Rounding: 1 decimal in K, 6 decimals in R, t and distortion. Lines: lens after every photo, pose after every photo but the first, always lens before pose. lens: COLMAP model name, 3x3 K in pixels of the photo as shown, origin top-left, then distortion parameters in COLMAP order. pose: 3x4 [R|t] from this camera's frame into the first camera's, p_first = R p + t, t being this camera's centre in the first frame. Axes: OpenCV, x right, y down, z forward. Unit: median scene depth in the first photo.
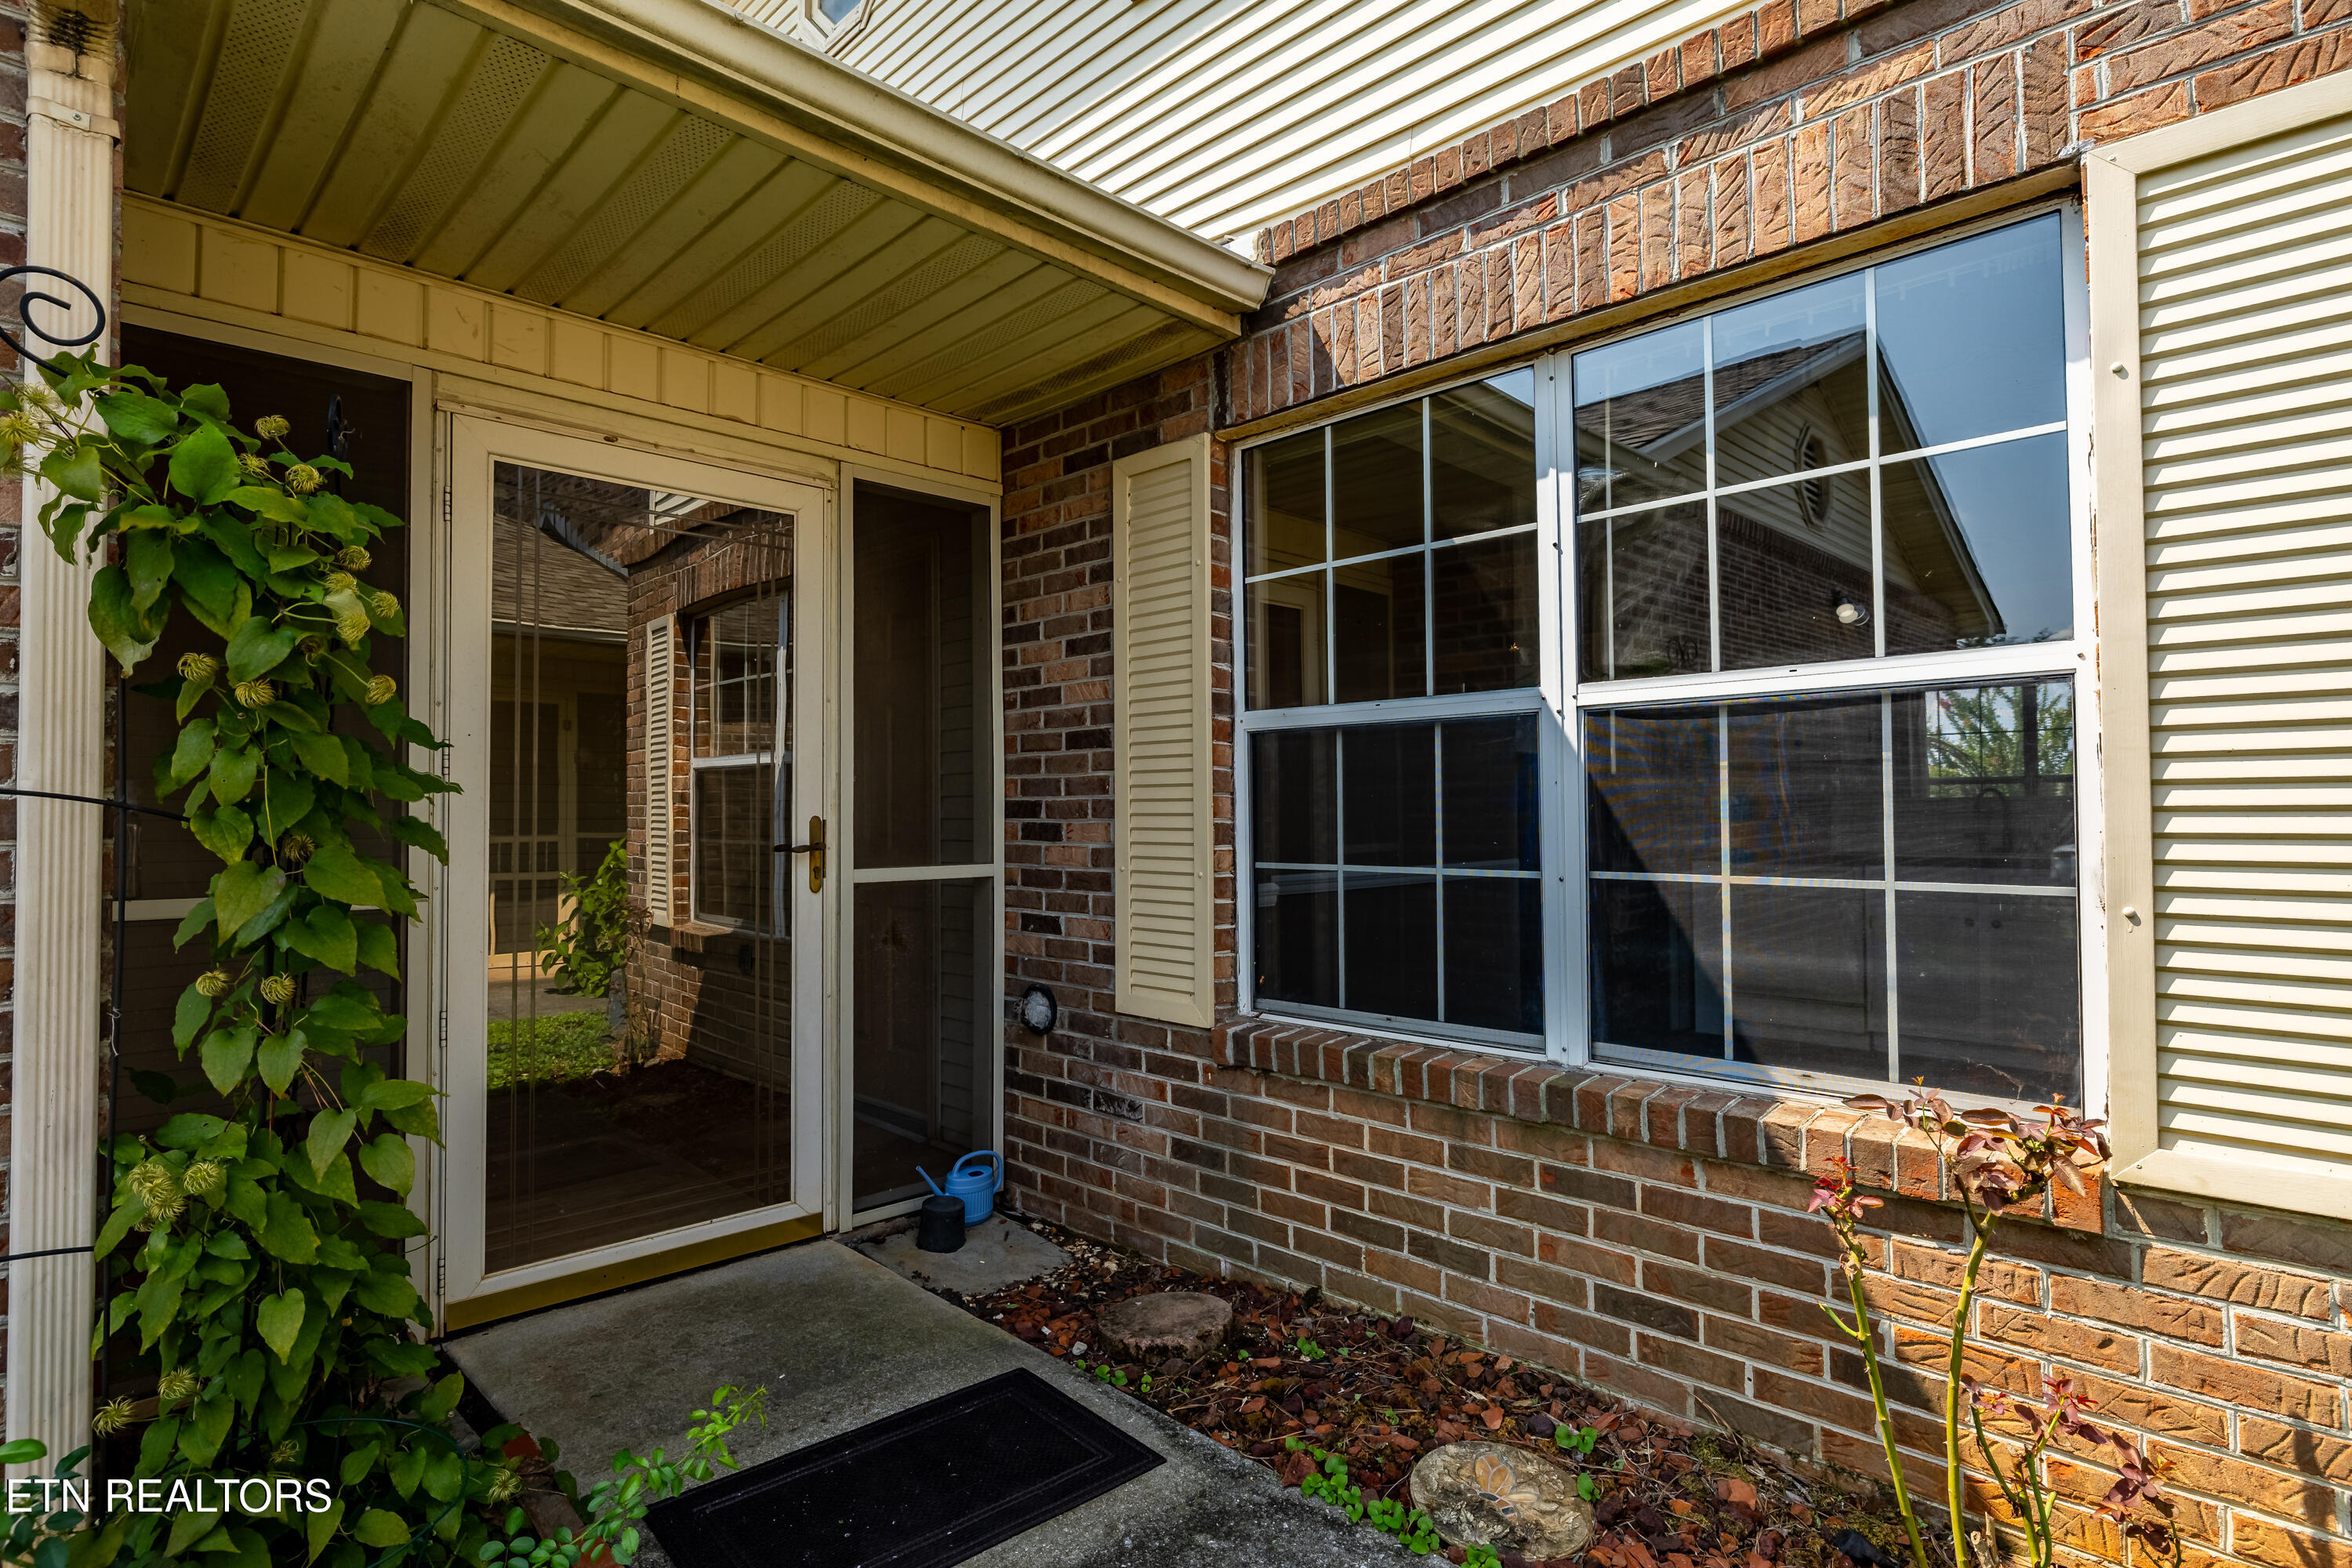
lens RADIAL K [[1166.0, 0, 1186.1], [0, 1166.0, 784.4], [0, 0, 1]] dist [-0.000287, -0.000179]
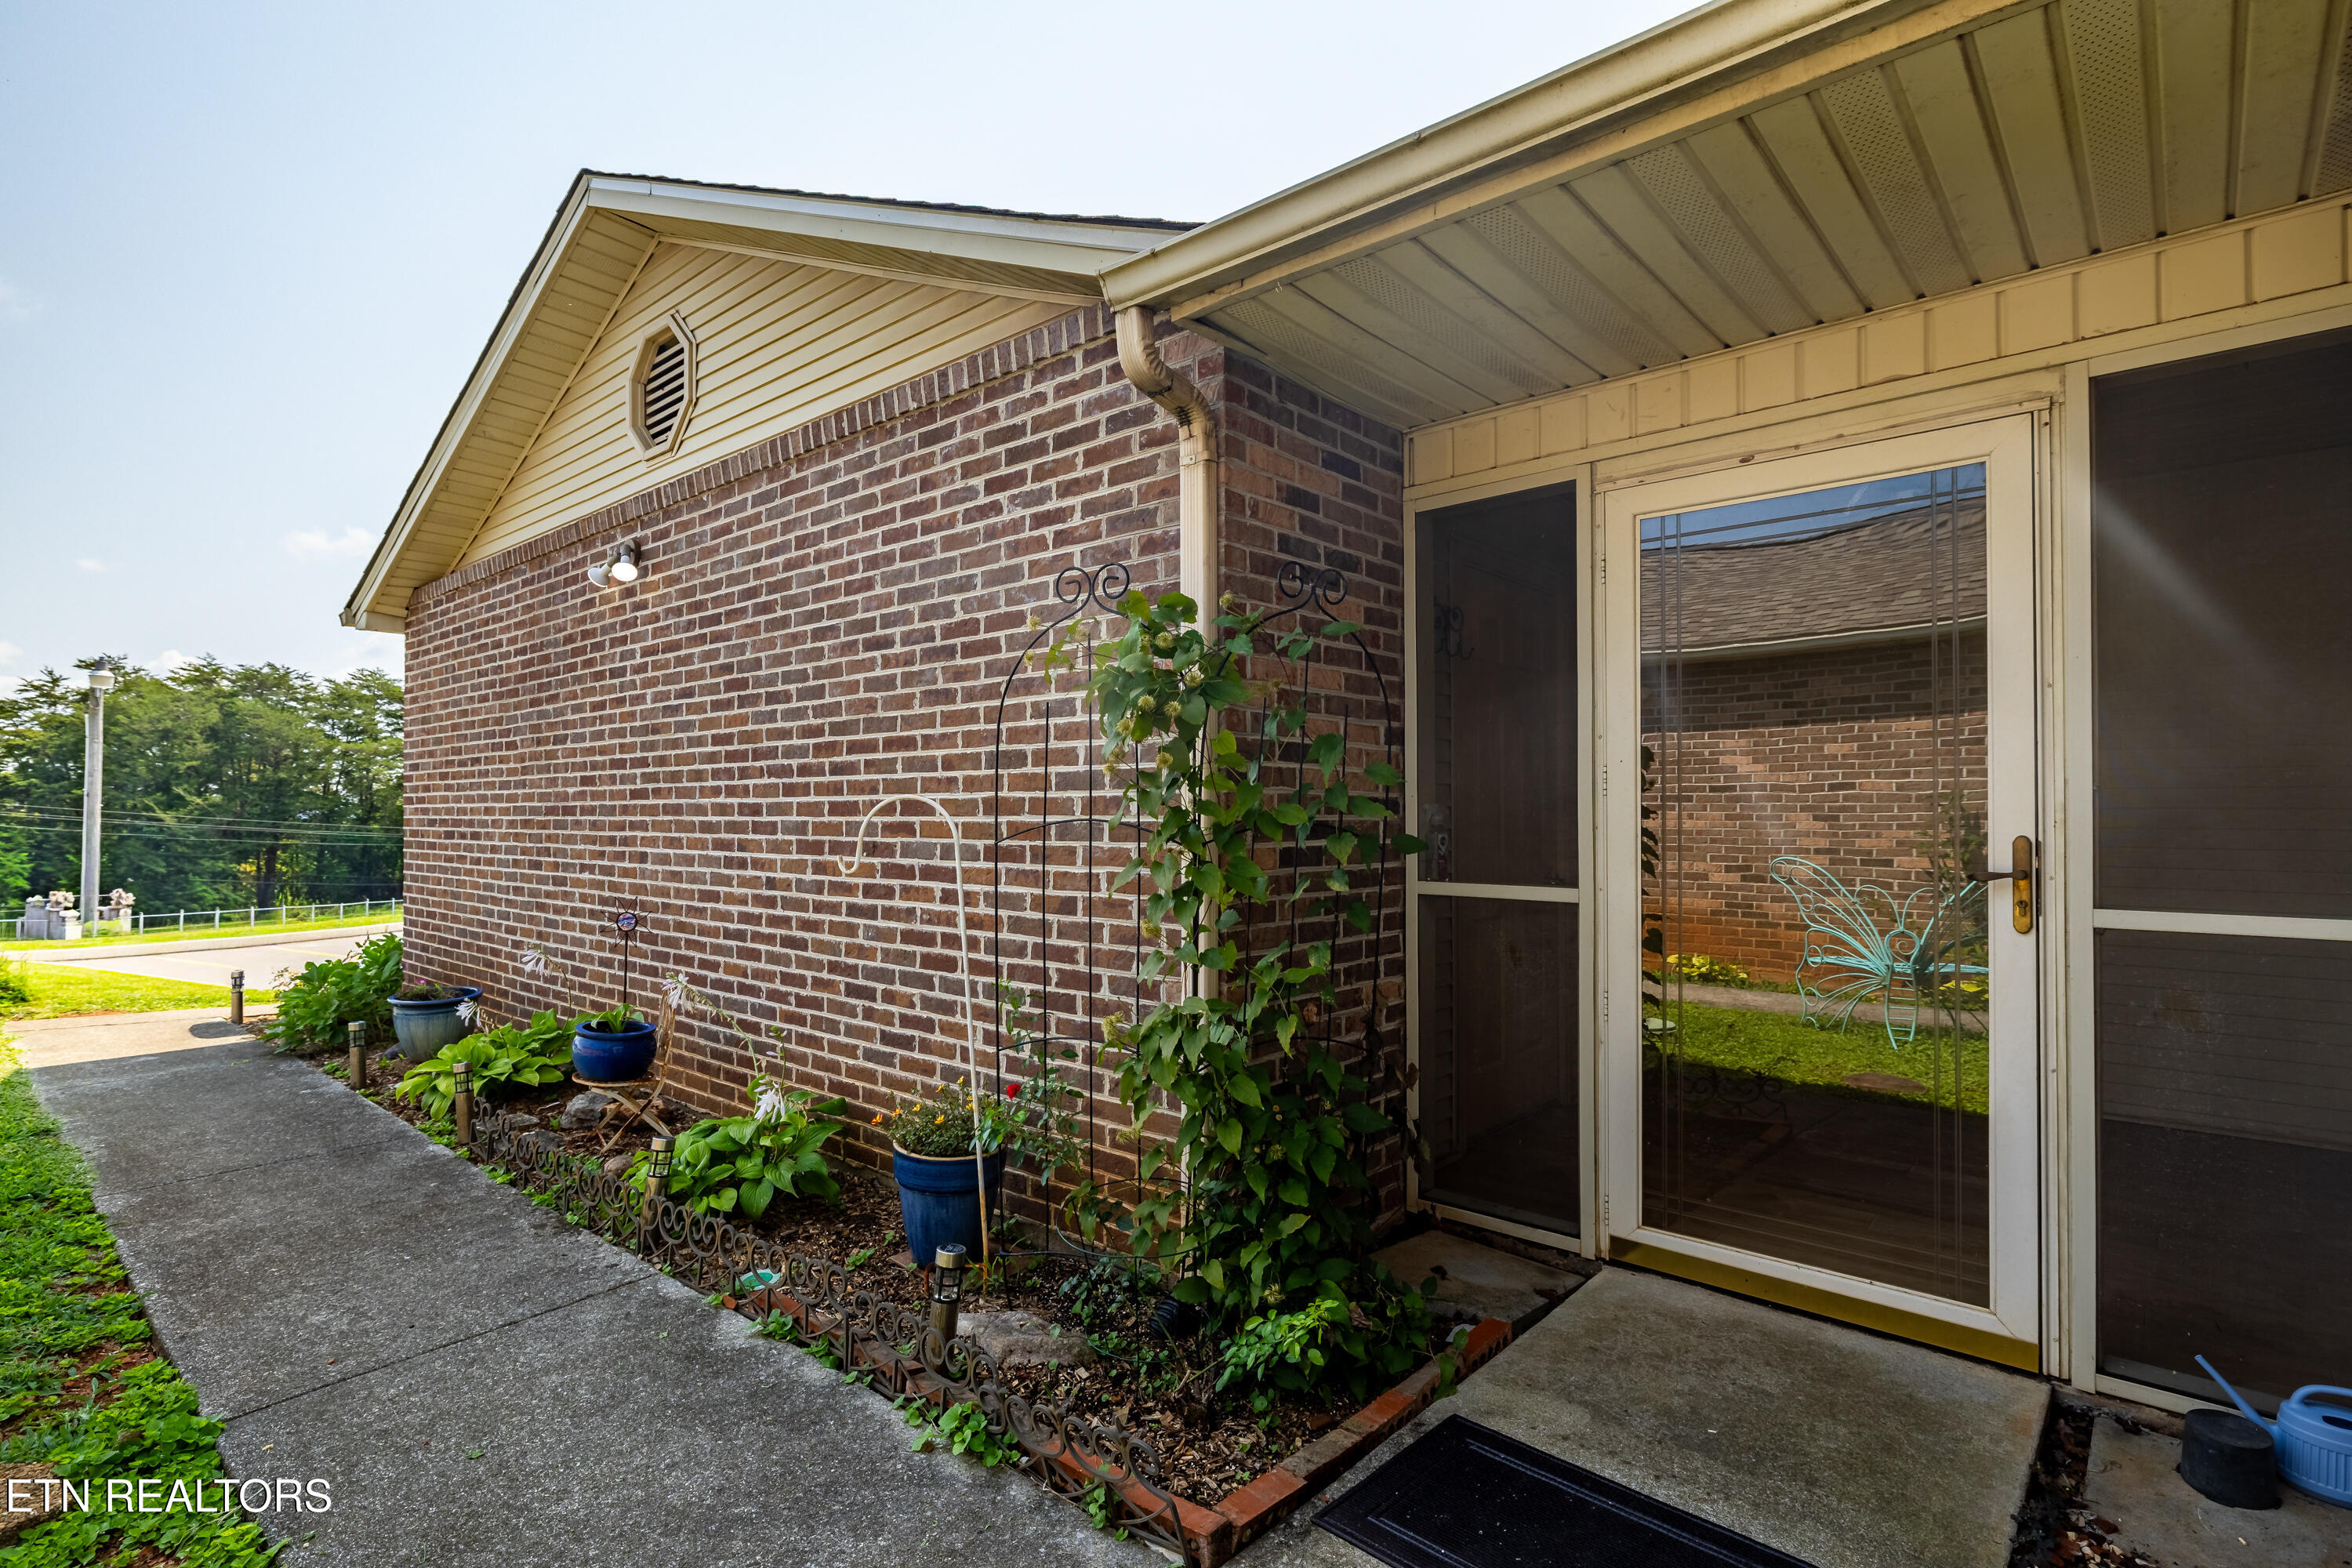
lens RADIAL K [[1166.0, 0, 1228.6], [0, 1166.0, 803.3], [0, 0, 1]] dist [-0.000287, -0.000179]
pose [[0.079883, -0.003905, -0.996797, 0.565813], [0.023318, 0.999726, -0.002048, -0.007290], [0.996531, -0.023080, 0.079952, 0.547584]]
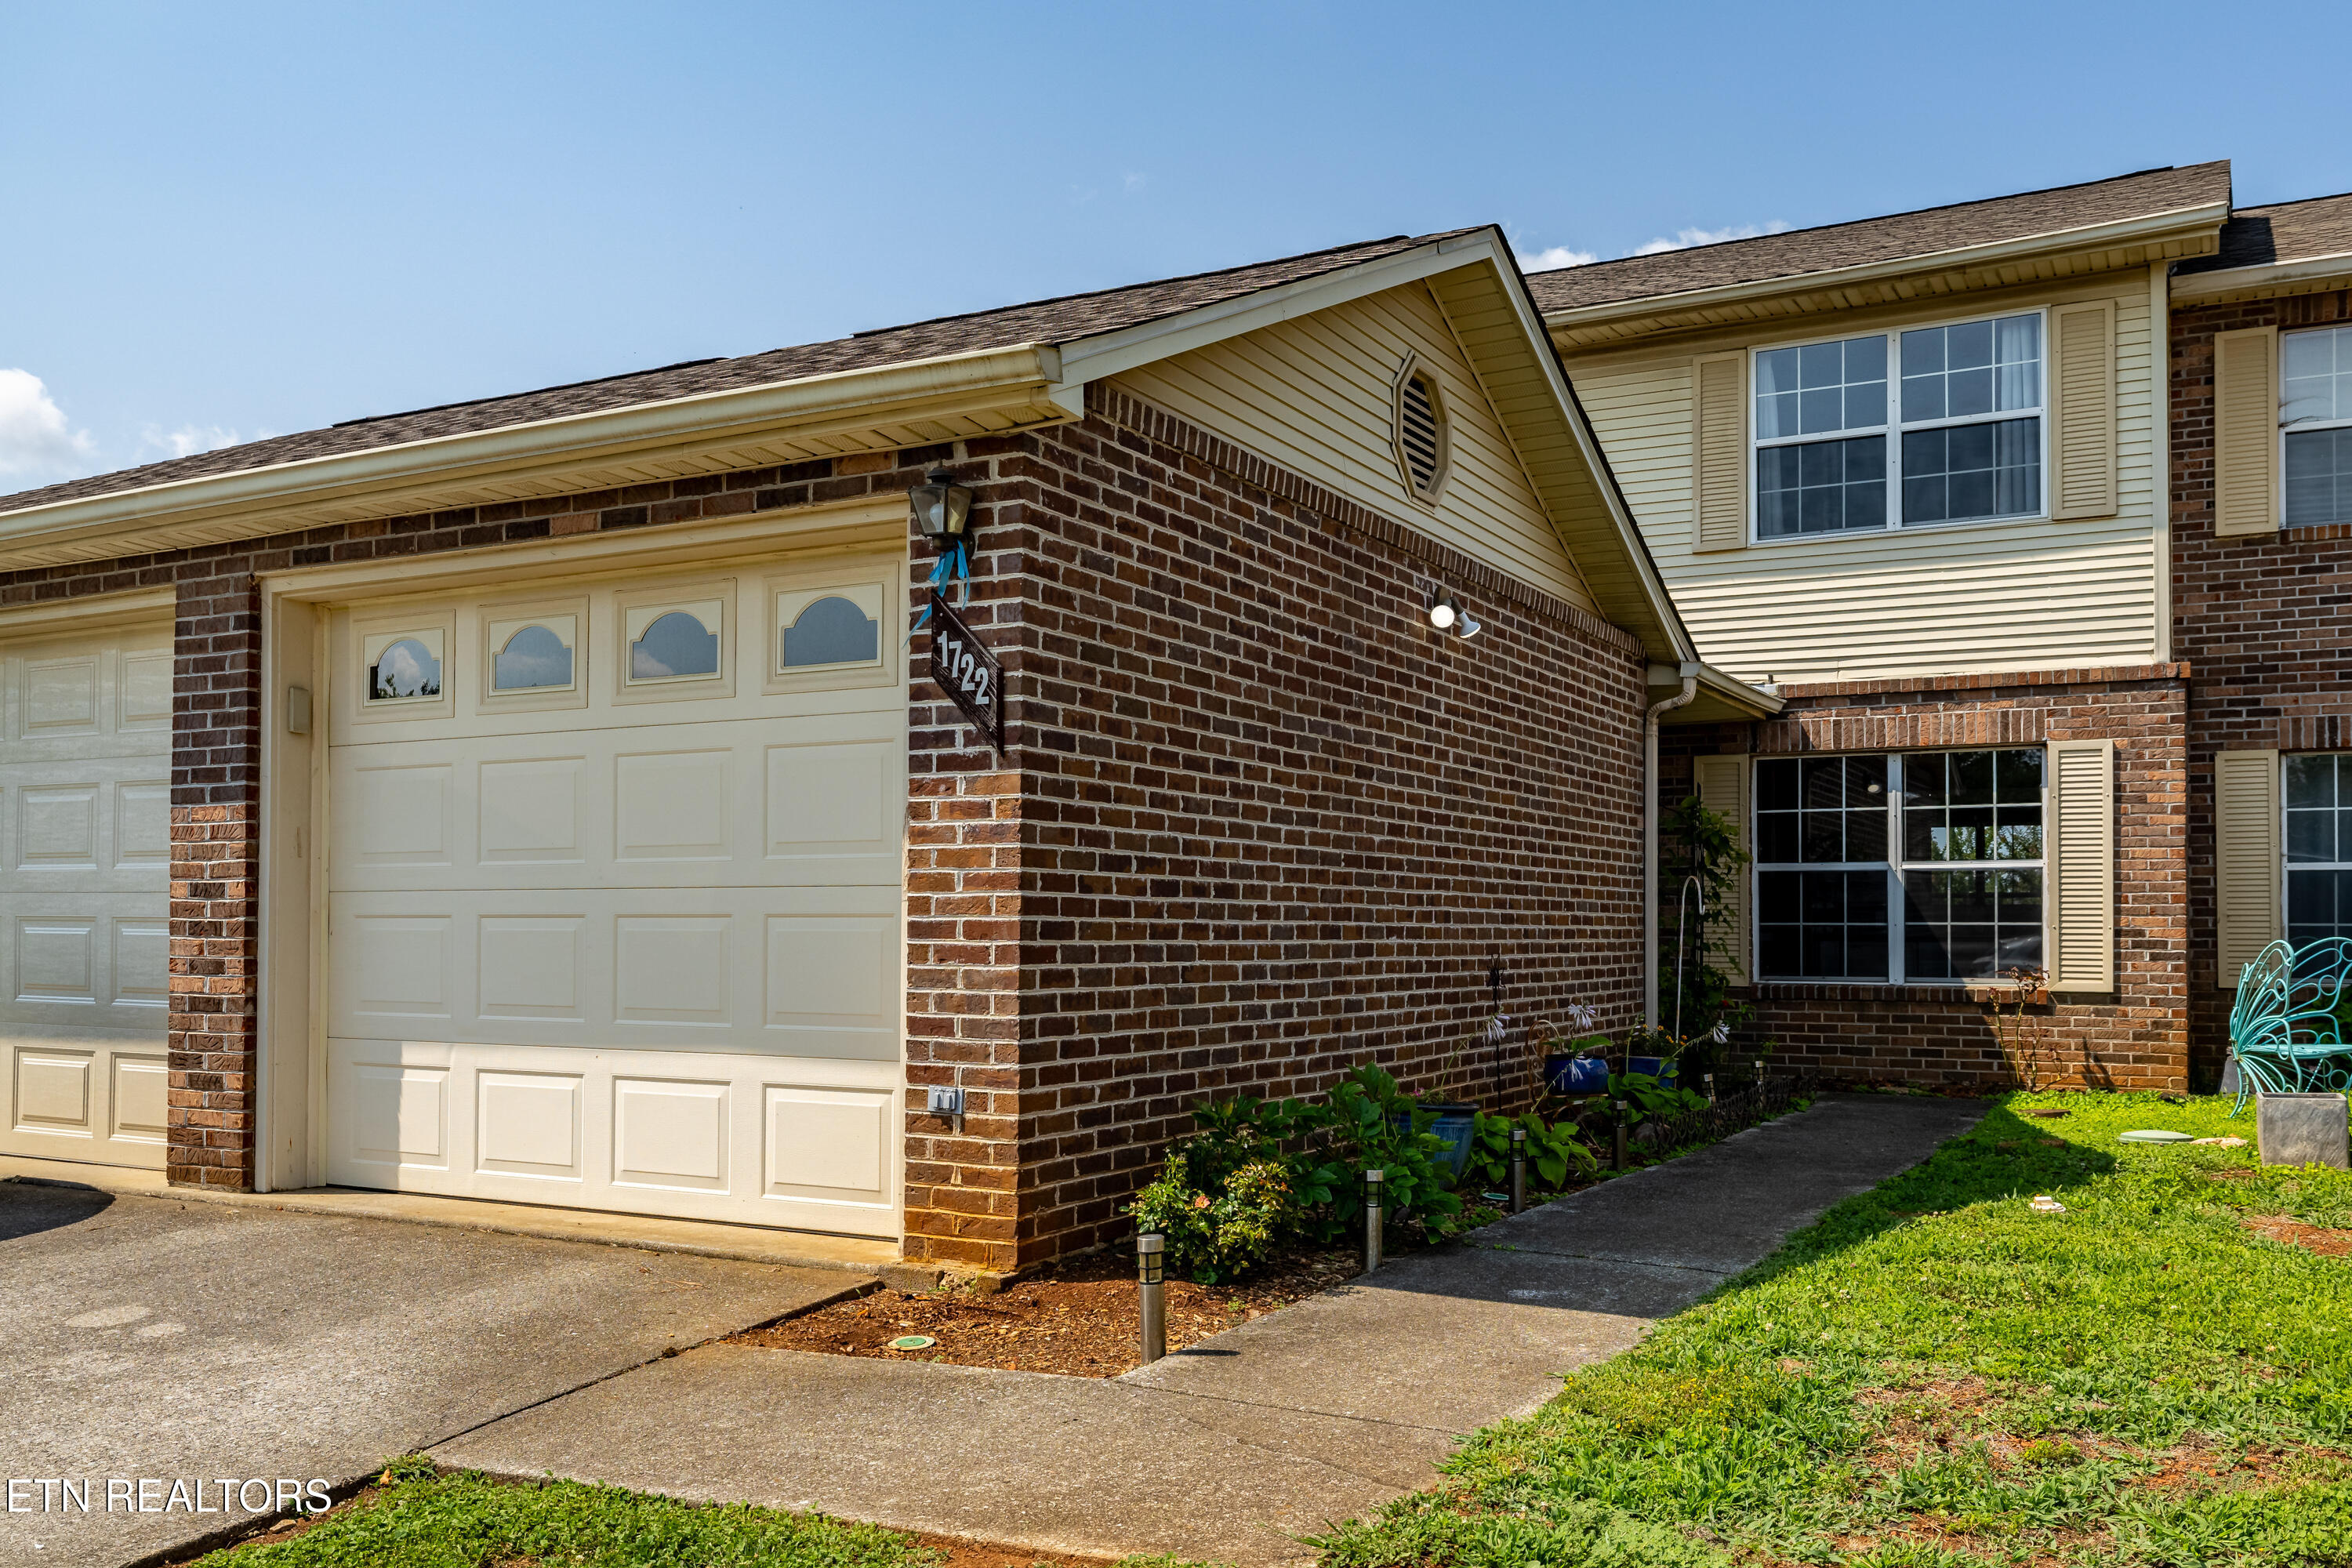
lens RADIAL K [[1942.9, 0, 1166.5], [0, 1942.9, 898.4], [0, 0, 1]] dist [-0.003665, -0.001848]
pose [[0.962190, 0.014246, 0.272007, -2.632946], [-0.015914, 0.999866, 0.003925, 0.019350], [-0.271914, -0.008106, 0.962287, -3.067557]]
